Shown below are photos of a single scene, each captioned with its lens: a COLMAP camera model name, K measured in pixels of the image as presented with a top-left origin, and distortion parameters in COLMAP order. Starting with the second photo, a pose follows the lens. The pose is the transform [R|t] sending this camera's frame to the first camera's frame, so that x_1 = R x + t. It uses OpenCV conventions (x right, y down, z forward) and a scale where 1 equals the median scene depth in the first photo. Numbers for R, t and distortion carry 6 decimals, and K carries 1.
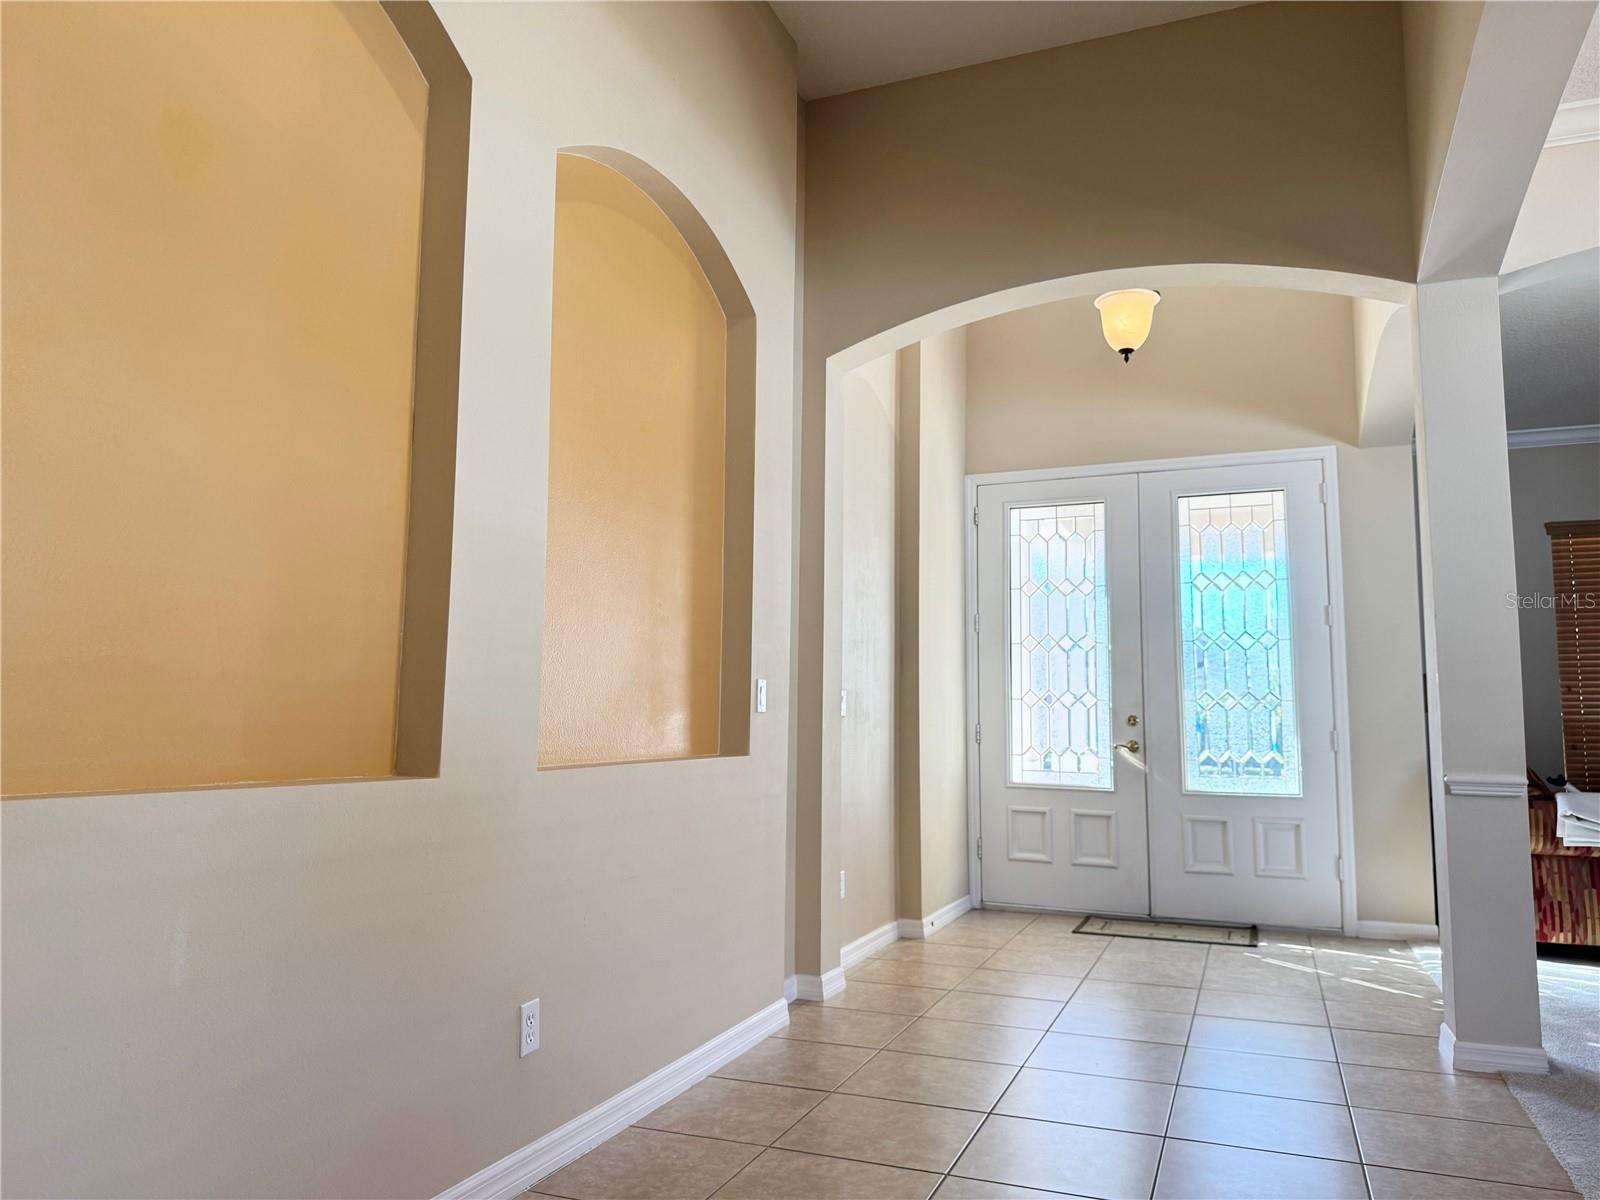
lens RADIAL K [[1139.7, 0, 800.0], [0, 1139.7, 600.0], [0, 0, 1]] dist [0.204112, -0.395056]
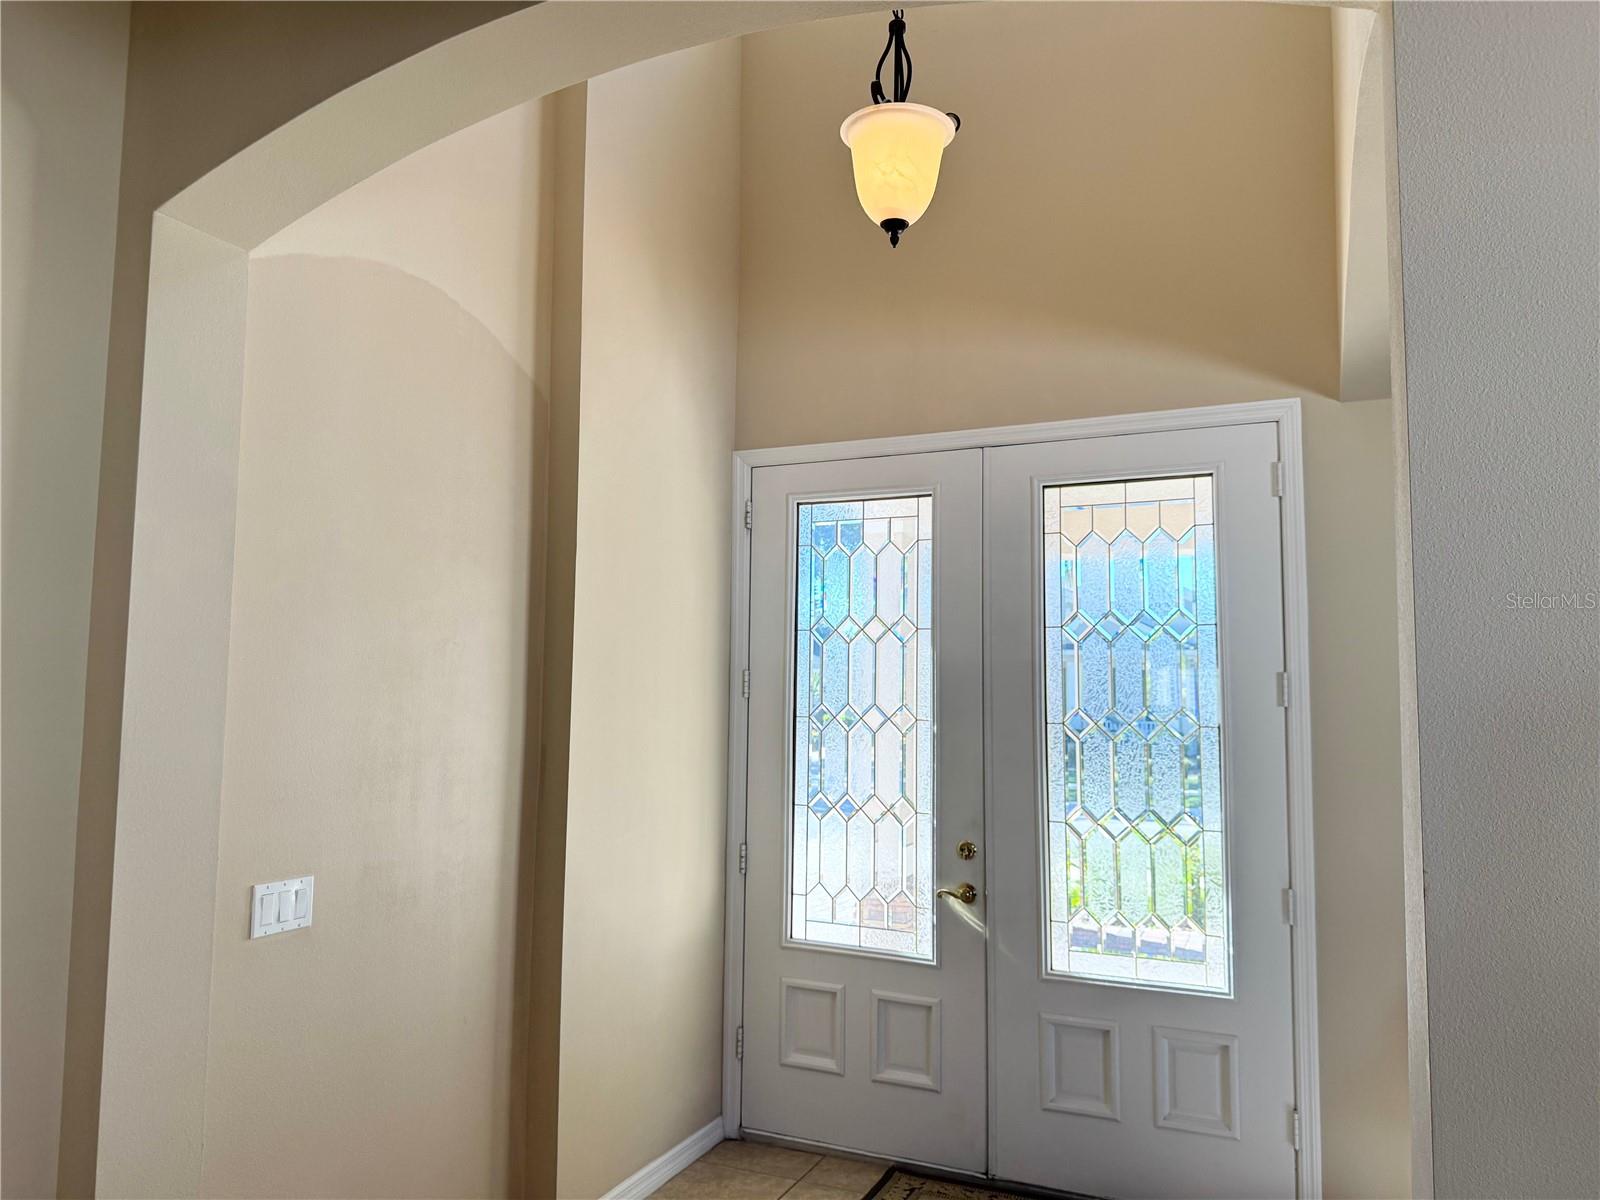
lens RADIAL K [[1116.8, 0, 800.0], [0, 1116.8, 600.0], [0, 0, 1]] dist [0.100081, -0.148486]
pose [[0.998704, -0.004339, -0.050703, 0.229875], [0.005732, 0.999609, 0.027366, -0.046135], [0.050565, -0.027621, 0.998339, 0.404457]]
